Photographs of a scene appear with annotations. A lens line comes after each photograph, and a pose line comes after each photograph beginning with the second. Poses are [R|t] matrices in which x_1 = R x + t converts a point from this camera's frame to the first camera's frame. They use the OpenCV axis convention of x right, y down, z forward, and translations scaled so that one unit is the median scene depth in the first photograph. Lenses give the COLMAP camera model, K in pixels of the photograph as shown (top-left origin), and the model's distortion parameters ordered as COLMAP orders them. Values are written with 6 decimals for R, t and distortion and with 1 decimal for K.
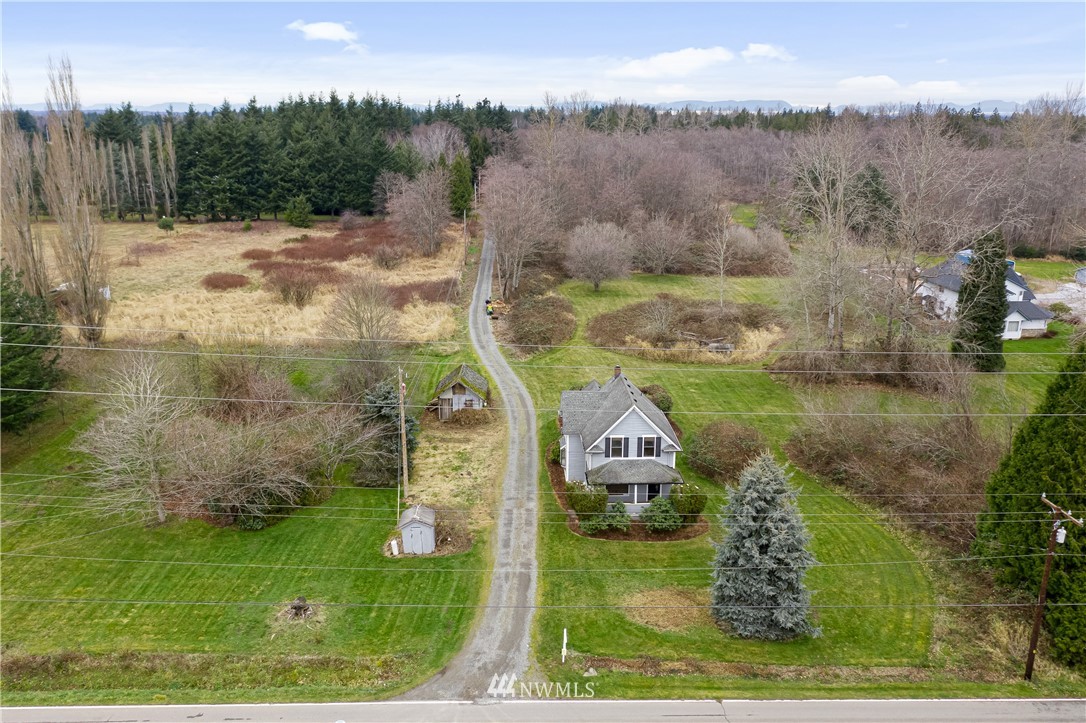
lens RADIAL K [[888.2, 0, 541.5], [0, 888.2, 345.5], [0, 0, 1]] dist [-0.013545, 0.013821]
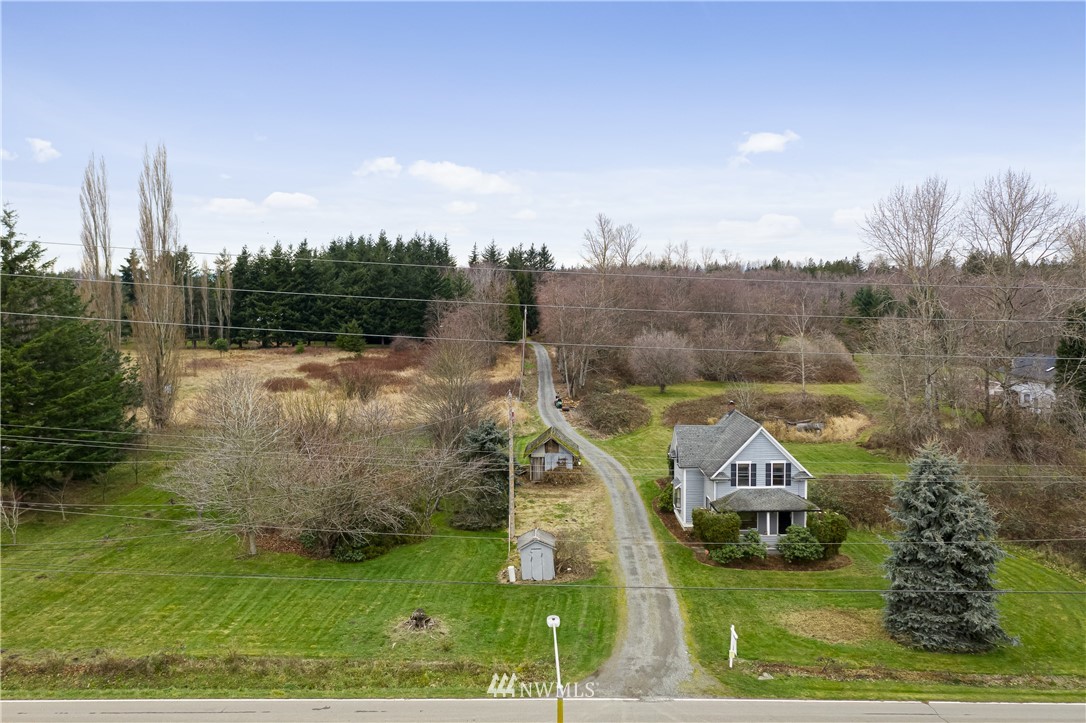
lens RADIAL K [[888.2, 0, 537.8], [0, 888.2, 332.9], [0, 0, 1]] dist [-0.013545, 0.013821]
pose [[0.999748, -0.004509, -0.022003, -0.110312], [-0.000285, 0.977008, -0.213204, 0.169134], [0.022458, 0.213156, 0.976760, 0.057508]]
